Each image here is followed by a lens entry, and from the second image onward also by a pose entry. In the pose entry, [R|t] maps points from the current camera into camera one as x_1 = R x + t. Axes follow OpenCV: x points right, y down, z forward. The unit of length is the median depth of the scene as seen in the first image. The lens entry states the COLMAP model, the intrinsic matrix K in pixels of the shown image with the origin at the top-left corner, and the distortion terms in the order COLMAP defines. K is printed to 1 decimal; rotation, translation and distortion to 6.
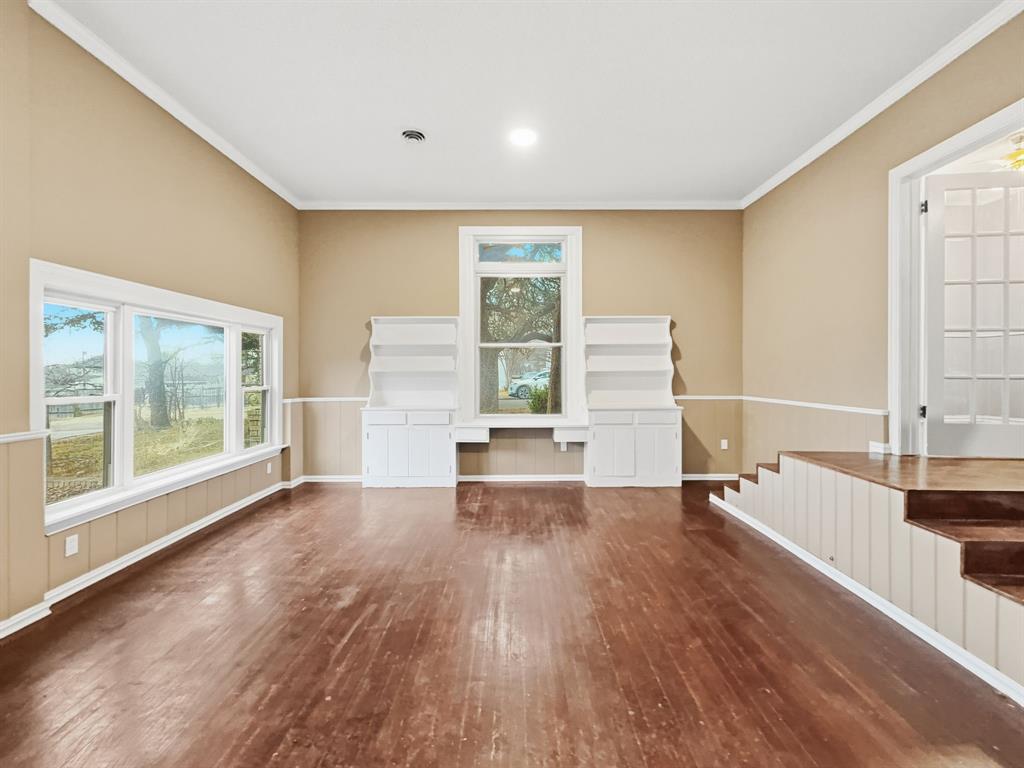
lens RADIAL K [[418.9, 0, 516.0], [0, 418.9, 373.2], [0, 0, 1]] dist [-0.000152, -0.000029]
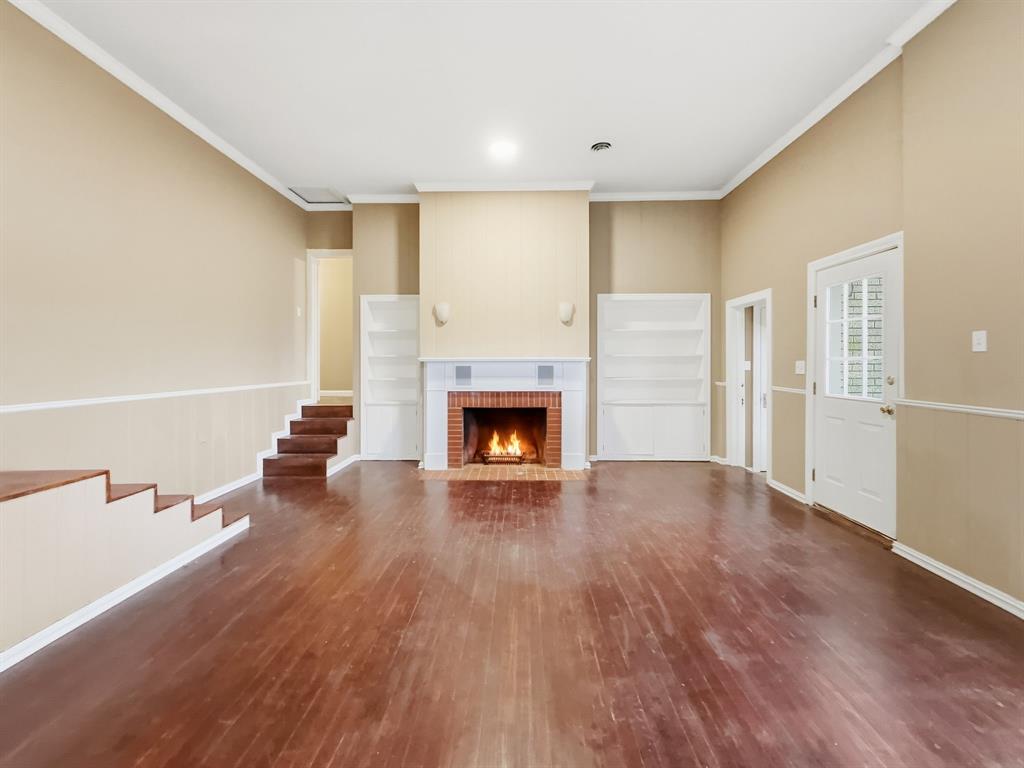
lens RADIAL K [[418.9, 0, 516.0], [0, 418.9, 373.2], [0, 0, 1]] dist [-0.000152, -0.000029]
pose [[-0.999823, 0.001858, 0.018736, -0.055645], [0.002347, 0.999657, 0.026096, 0.024592], [-0.018681, 0.026136, -0.999484, 1.900859]]
